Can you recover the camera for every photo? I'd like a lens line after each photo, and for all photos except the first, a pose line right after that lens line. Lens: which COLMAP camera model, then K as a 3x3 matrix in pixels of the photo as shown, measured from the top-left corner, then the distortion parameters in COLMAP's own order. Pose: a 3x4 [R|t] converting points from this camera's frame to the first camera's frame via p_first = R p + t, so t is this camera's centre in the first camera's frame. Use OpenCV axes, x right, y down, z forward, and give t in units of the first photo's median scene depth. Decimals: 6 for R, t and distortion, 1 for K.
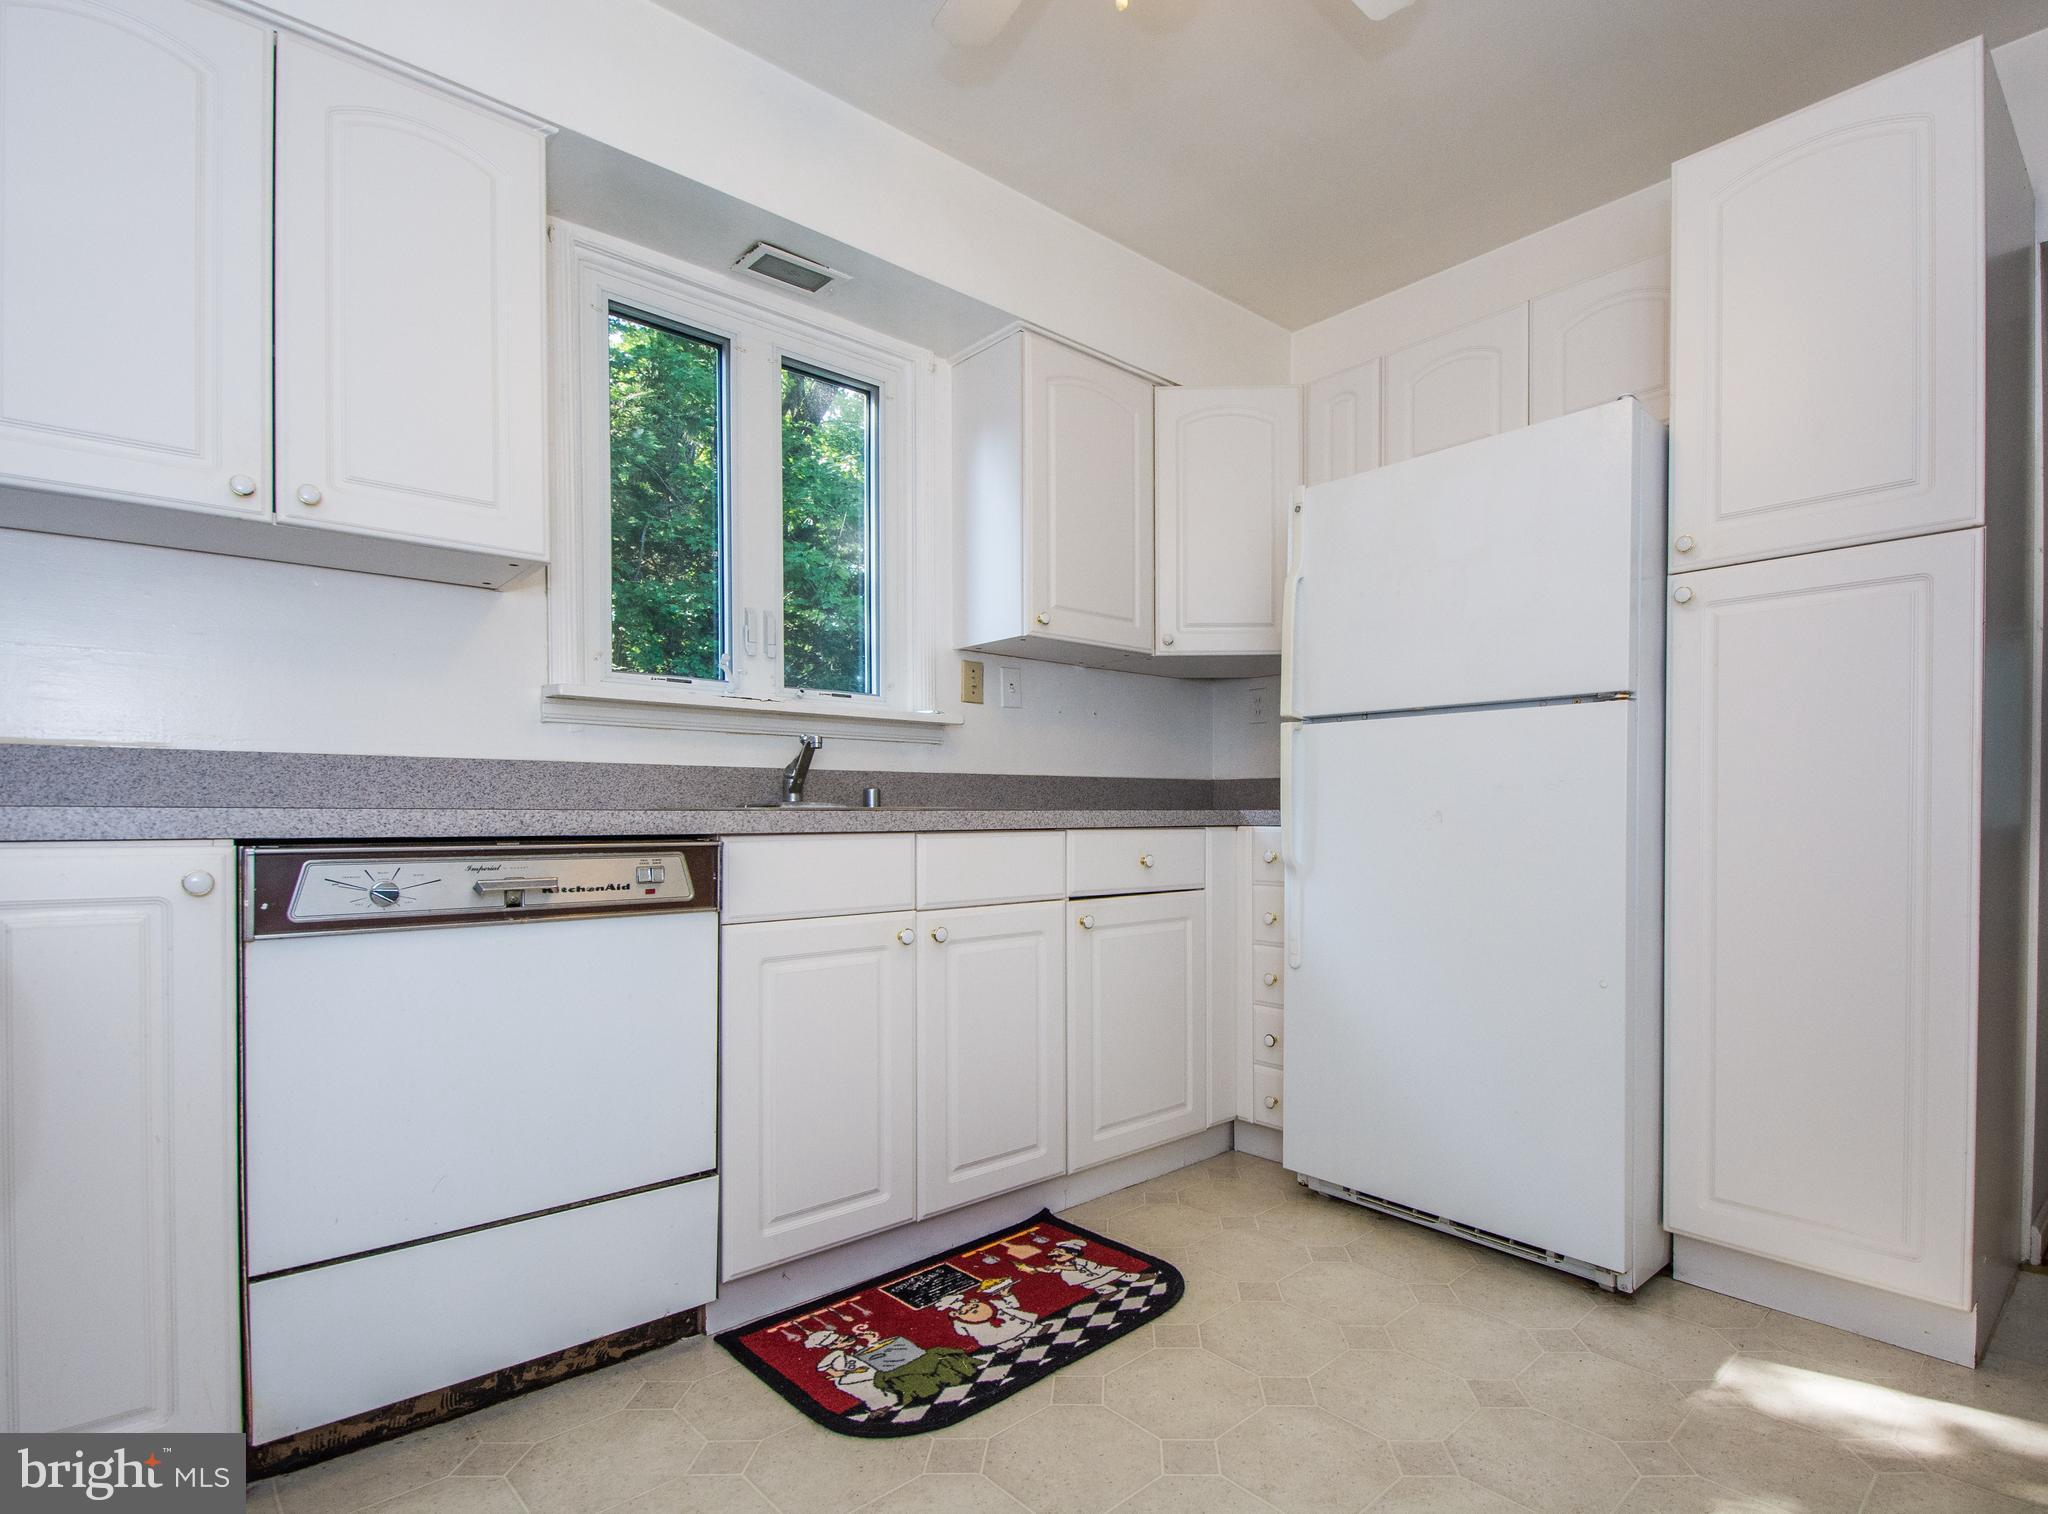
lens RADIAL K [[1018.1, 0, 1109.5], [0, 1018.1, 831.3], [0, 0, 1]] dist [-0.011745, -0.007071]
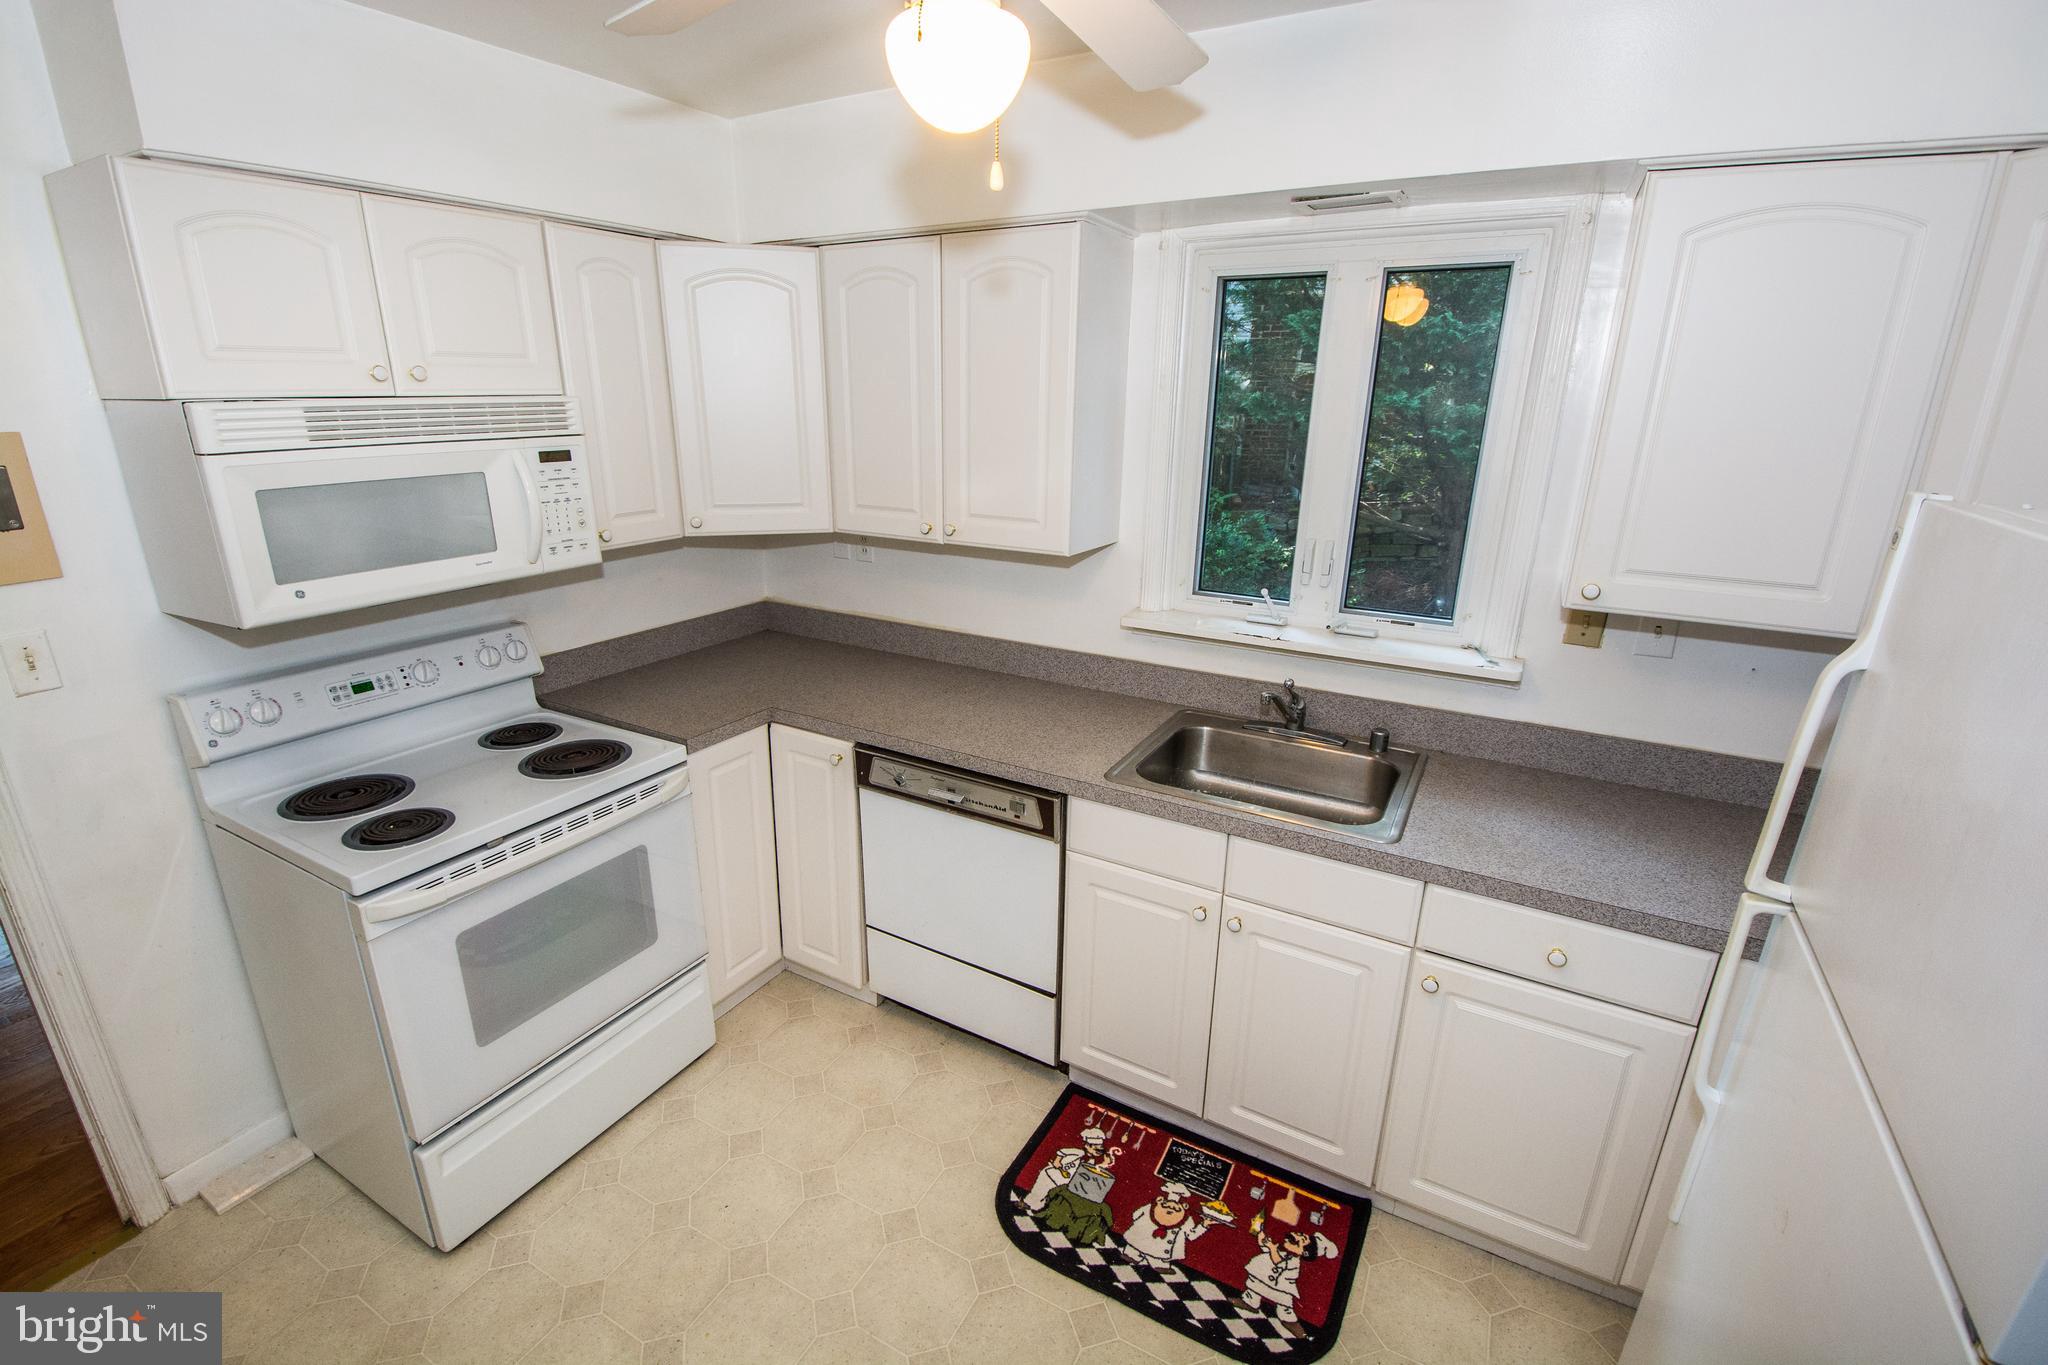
lens RADIAL K [[920.5, 0, 1044.4], [0, 920.5, 688.0], [0, 0, 1]] dist [-0.014288, -0.002273]
pose [[0.274332, 0.310520, -0.910121, 0.663292], [-0.034998, 0.949027, 0.313245, -0.492033], [0.960998, -0.054081, 0.271216, 0.607122]]
